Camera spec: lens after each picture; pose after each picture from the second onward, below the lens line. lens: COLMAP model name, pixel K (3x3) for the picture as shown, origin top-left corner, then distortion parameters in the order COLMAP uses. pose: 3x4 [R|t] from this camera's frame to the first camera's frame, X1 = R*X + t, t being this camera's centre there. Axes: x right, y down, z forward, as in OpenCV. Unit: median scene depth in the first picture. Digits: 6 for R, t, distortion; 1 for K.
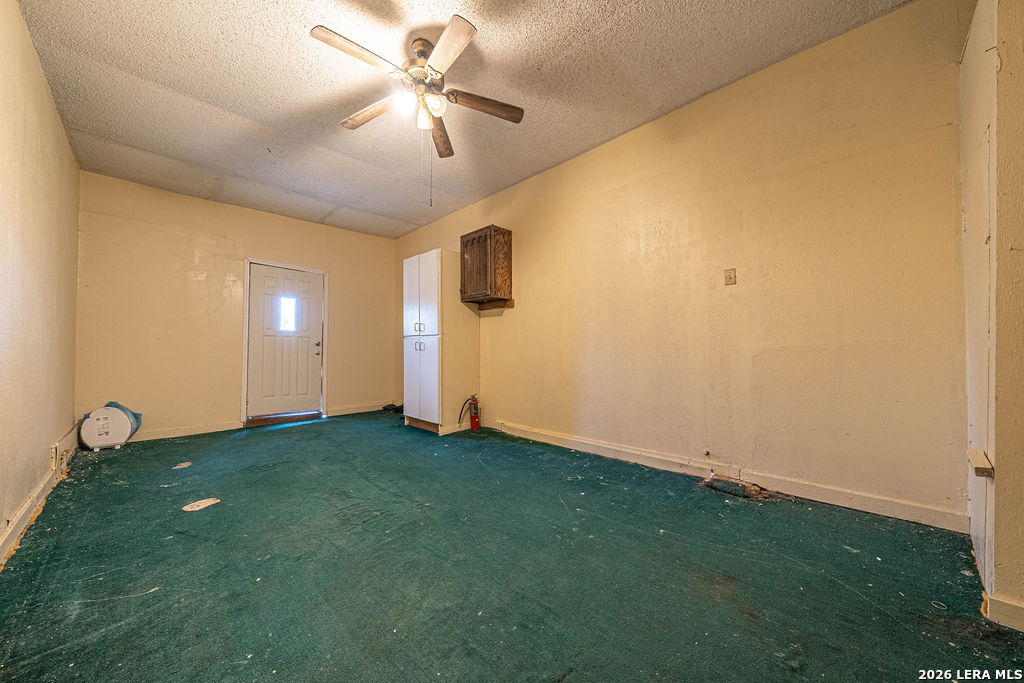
lens RADIAL K [[369.1, 0, 513.2], [0, 369.1, 346.0], [0, 0, 1]] dist [0.000274, 0.000017]
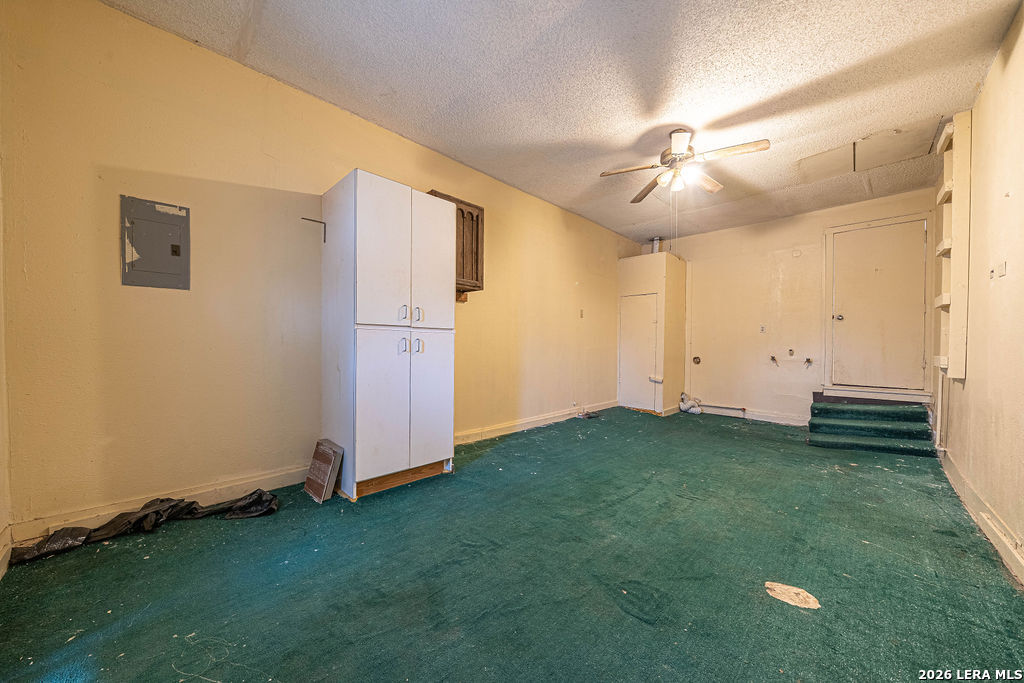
lens RADIAL K [[354.6, 0, 513.1], [0, 354.6, 346.7], [0, 0, 1]] dist [-0.001858, 0.000371]
pose [[-0.009418, -0.003695, 0.999949, -1.111343], [-0.023278, 0.999723, 0.003475, -0.004001], [-0.999685, -0.023244, -0.009501, 1.143411]]
